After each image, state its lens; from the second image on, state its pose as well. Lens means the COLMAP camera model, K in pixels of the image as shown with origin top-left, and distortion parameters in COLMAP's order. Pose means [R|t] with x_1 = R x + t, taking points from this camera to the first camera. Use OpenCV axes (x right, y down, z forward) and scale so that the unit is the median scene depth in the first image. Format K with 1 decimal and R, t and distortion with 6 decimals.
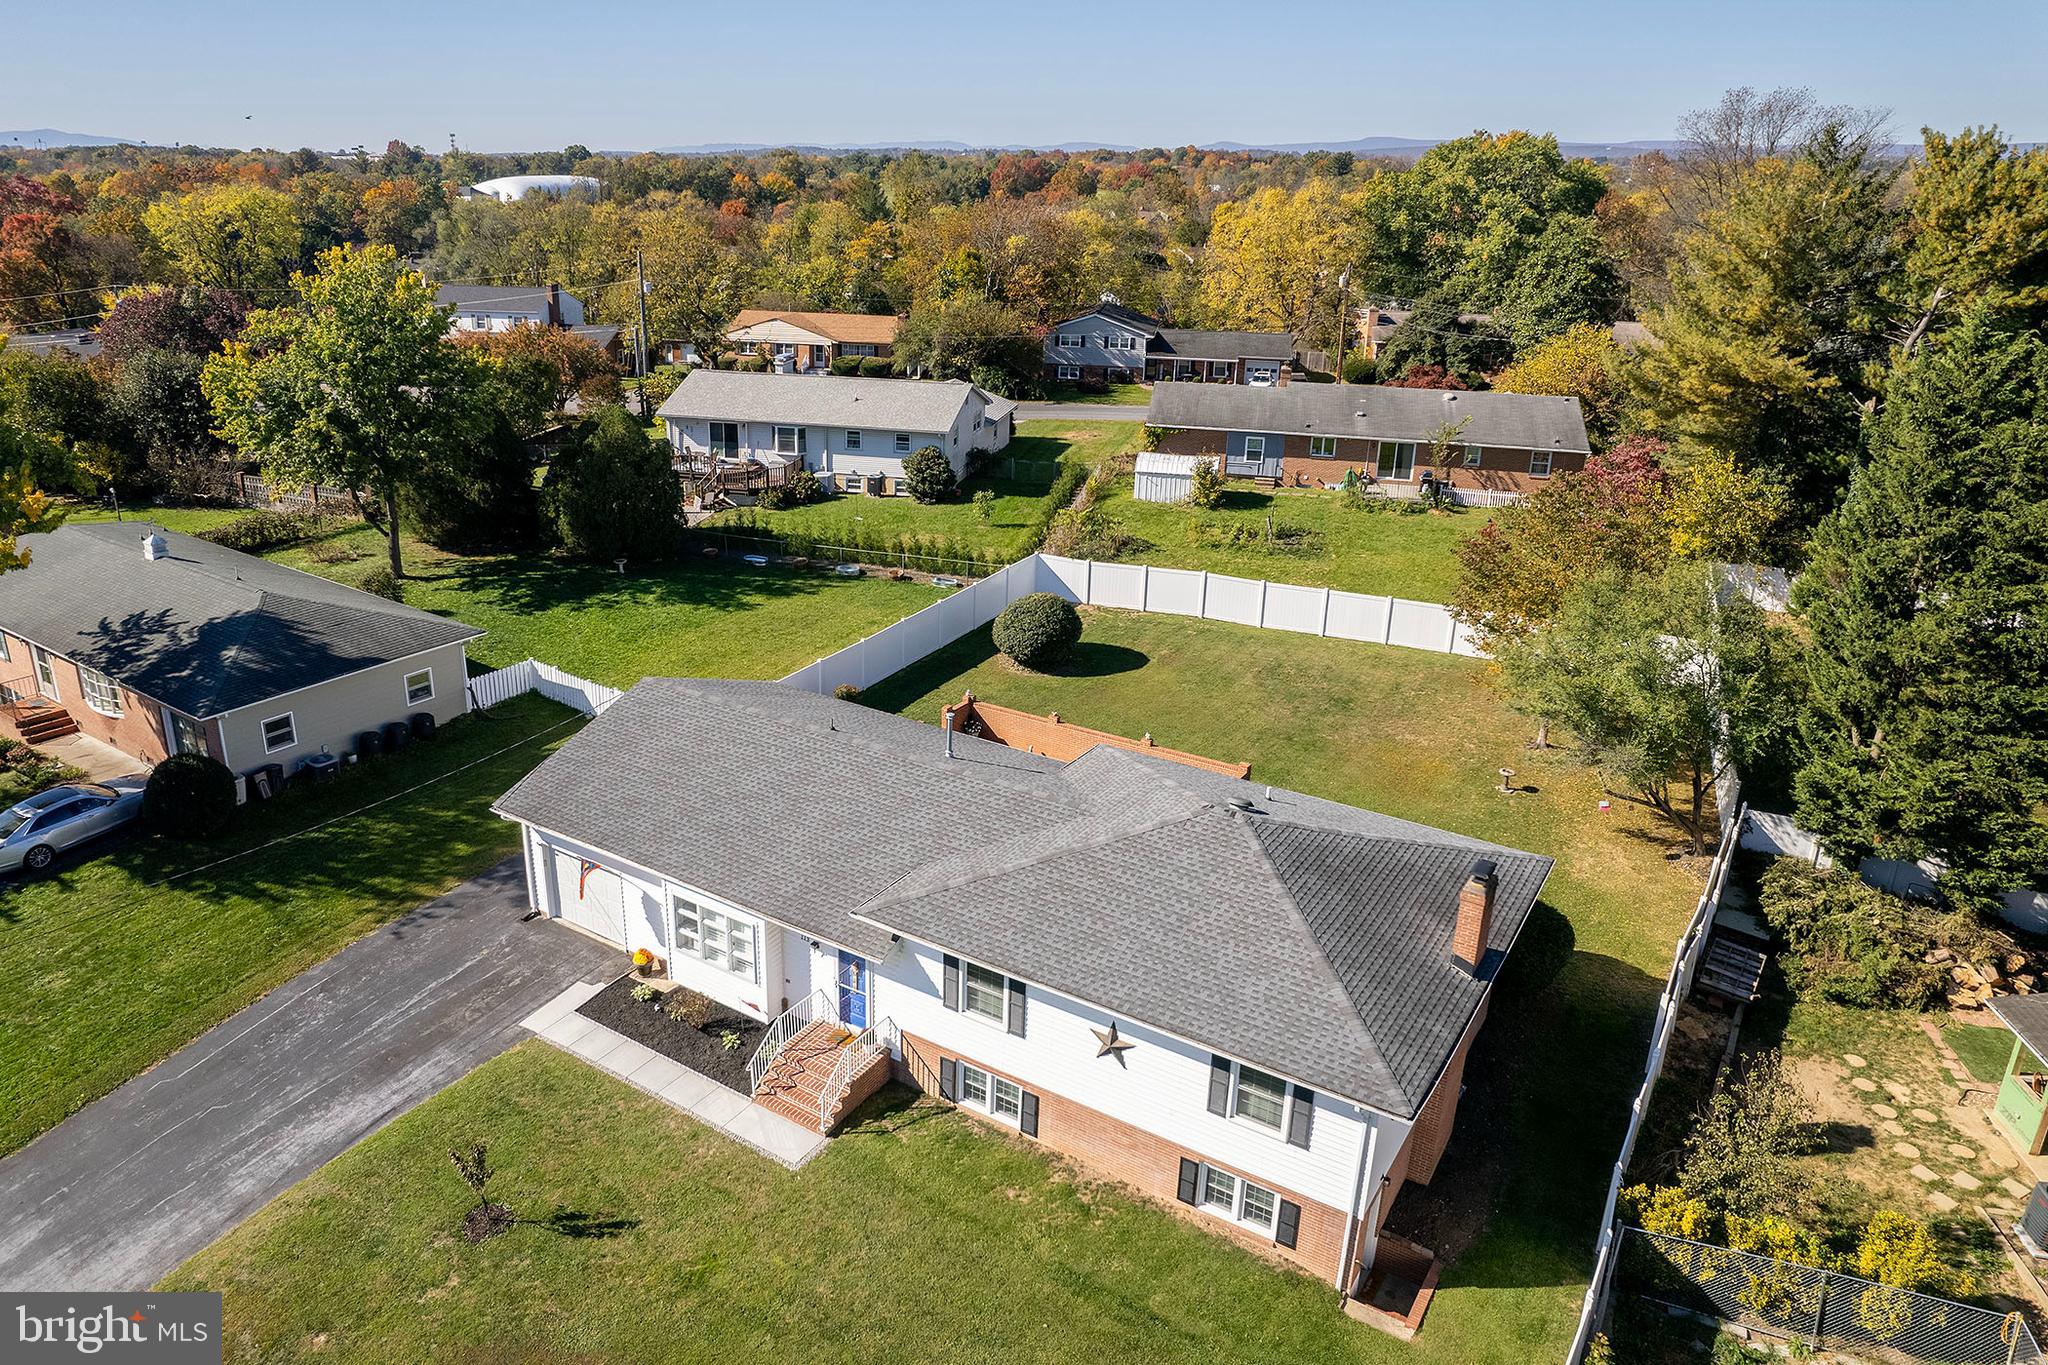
lens RADIAL K [[1430.6, 0, 905.4], [0, 1430.6, 685.5], [0, 0, 1]] dist [-0.055551, 0.002341]
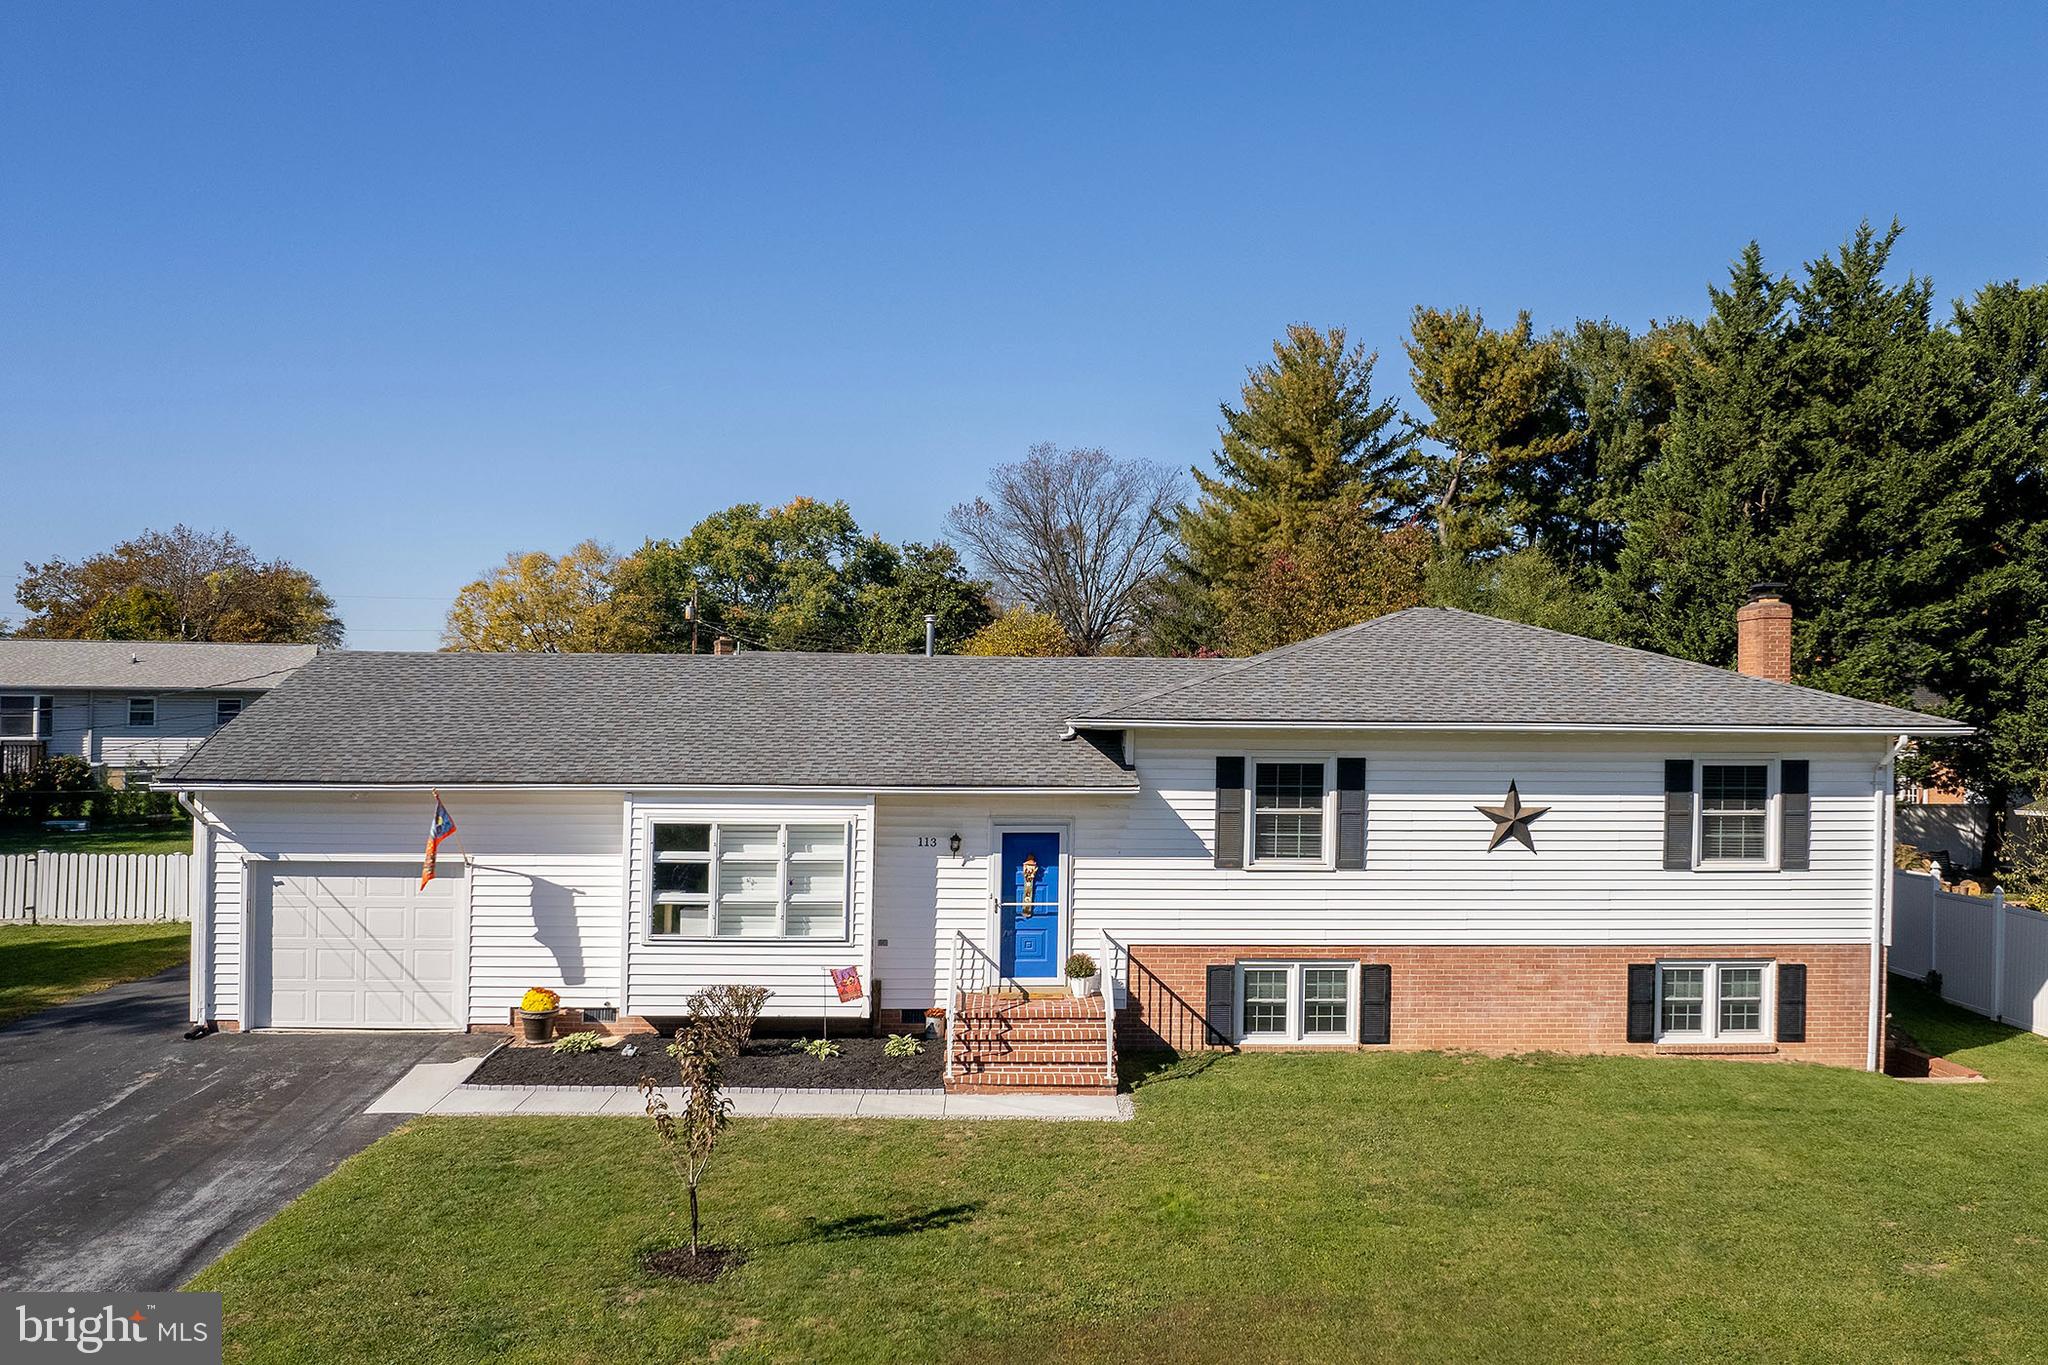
lens RADIAL K [[1833.5, 0, 1071.6], [0, 1833.5, 754.5], [0, 0, 1]] dist [-0.061979, 0.008583]
pose [[0.789287, 0.001656, 0.614022, -0.445997], [0.208040, 0.940129, -0.269957, 0.330422], [-0.577707, 0.340815, 0.741687, 0.366814]]
